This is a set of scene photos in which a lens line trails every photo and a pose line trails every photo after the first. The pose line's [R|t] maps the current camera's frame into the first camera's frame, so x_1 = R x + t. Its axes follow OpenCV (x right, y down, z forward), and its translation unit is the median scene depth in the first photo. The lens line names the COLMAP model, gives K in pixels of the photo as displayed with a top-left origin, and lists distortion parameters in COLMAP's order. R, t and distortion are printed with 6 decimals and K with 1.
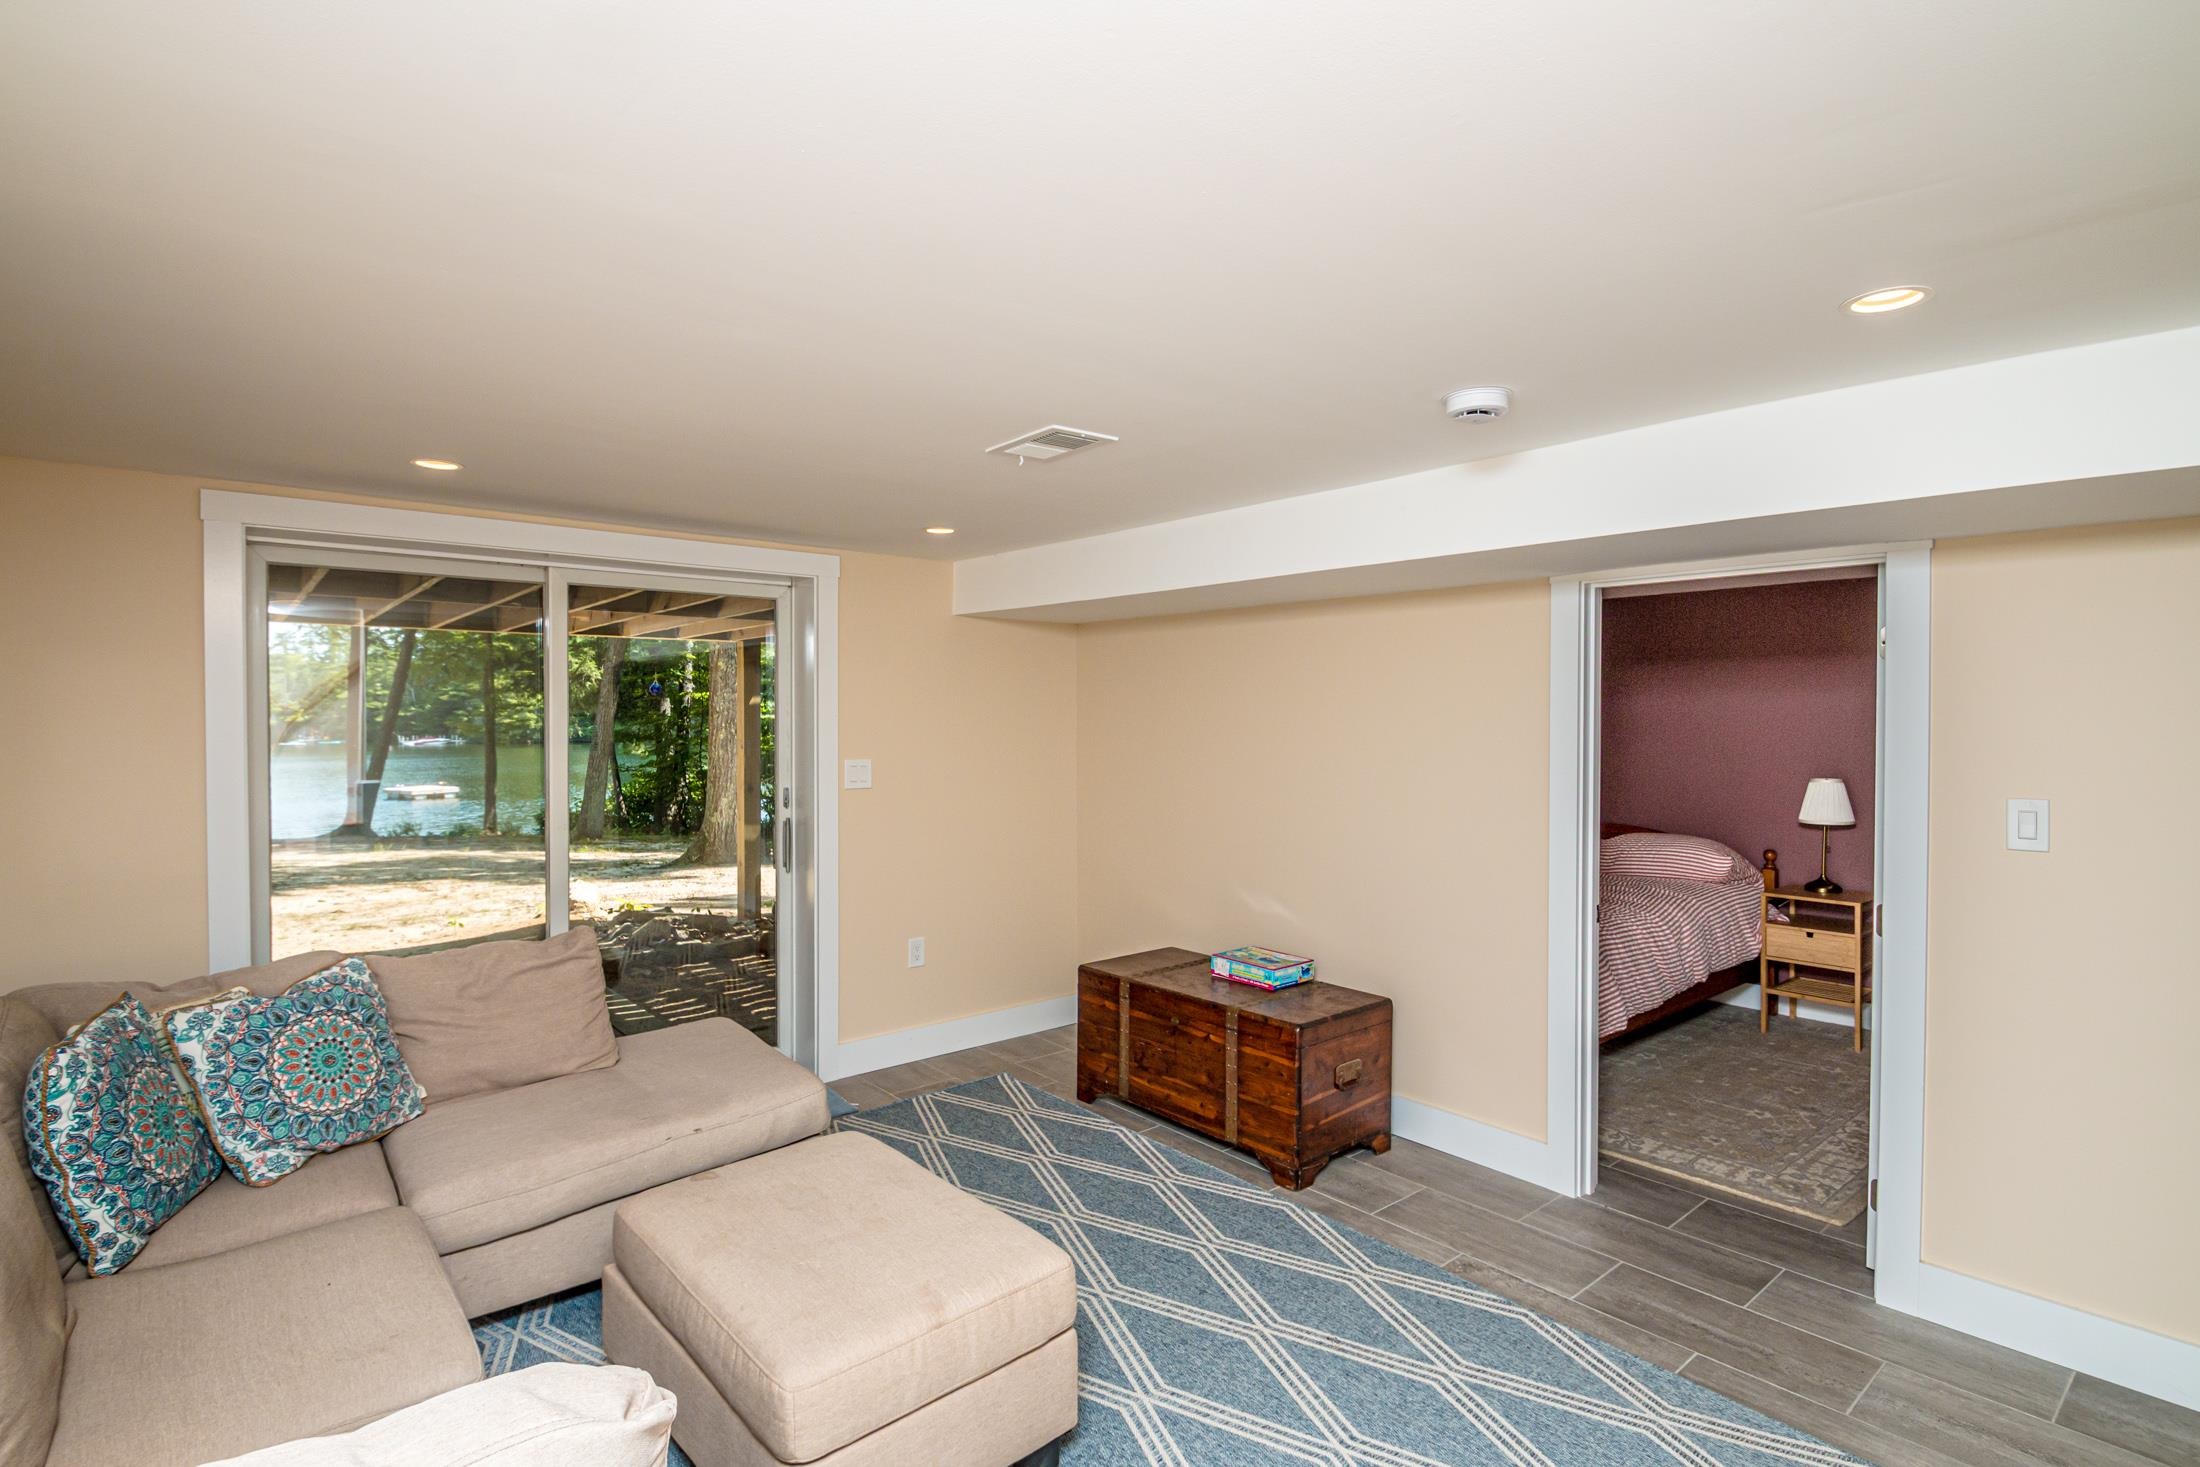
lens RADIAL K [[1043.0, 0, 1100.0], [0, 1043.0, 733.5], [0, 0, 1]] dist [0.000834, -0.010448]
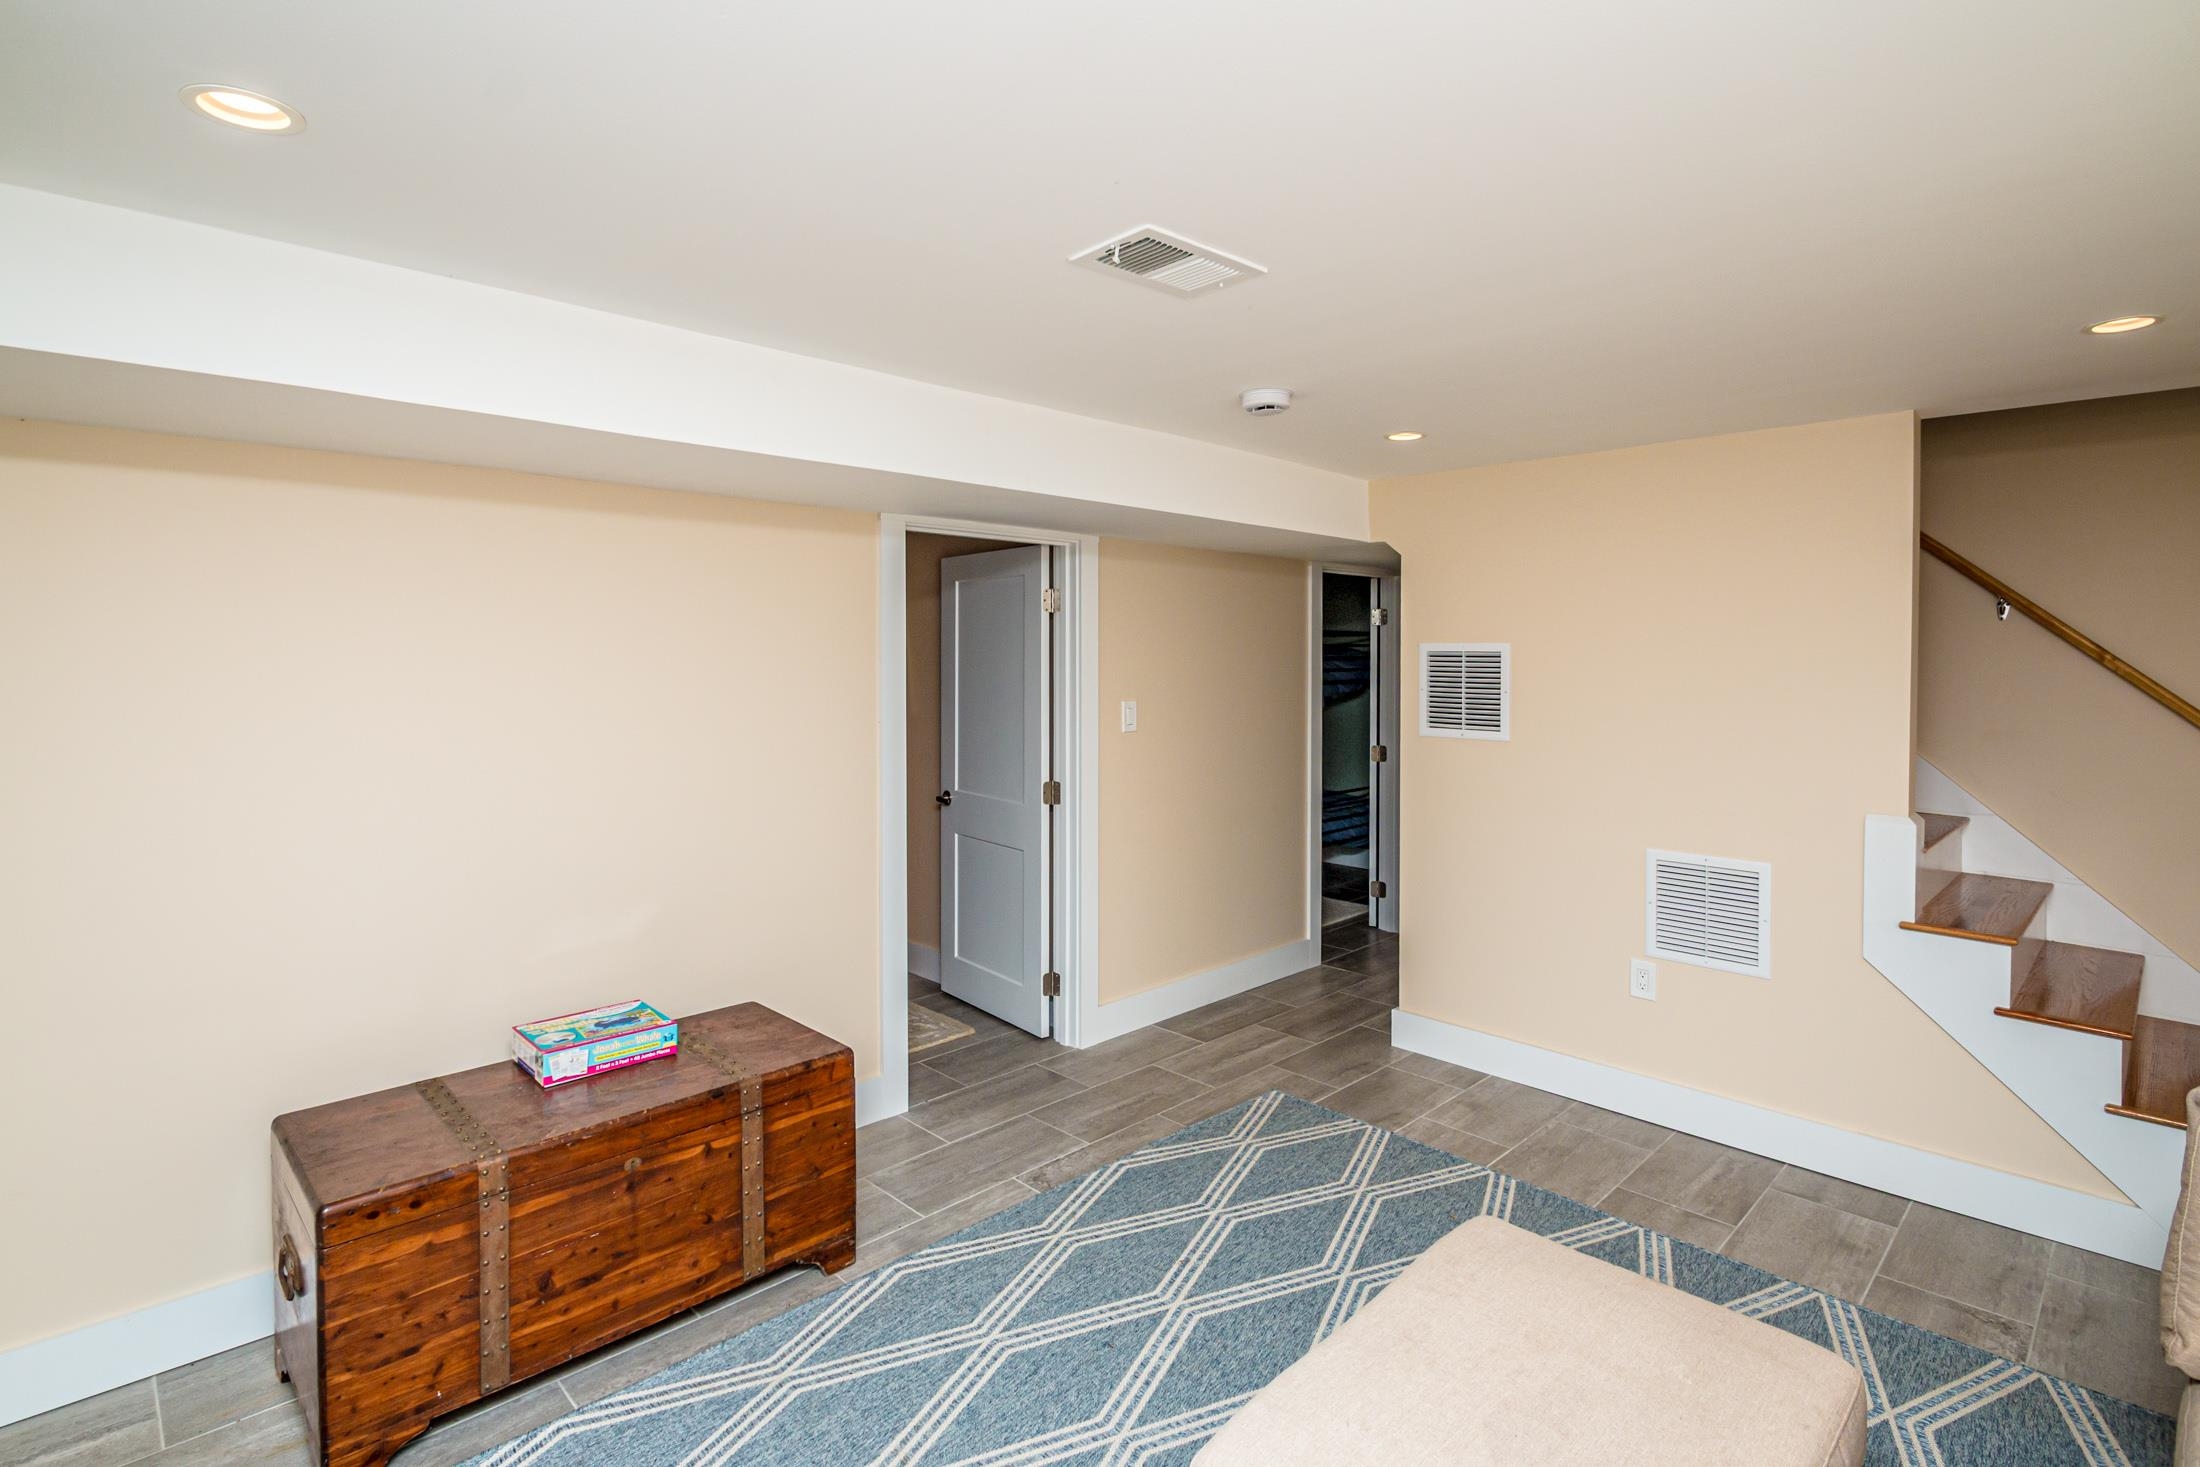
lens RADIAL K [[1052.4, 0, 1093.8], [0, 1052.4, 646.3], [0, 0, 1]] dist [0.001334, -0.000001]
pose [[-0.046426, -0.002149, 0.998919, -0.569680], [0.010379, 0.999943, 0.002633, -0.020151], [-0.998868, 0.010490, -0.046401, 0.801976]]
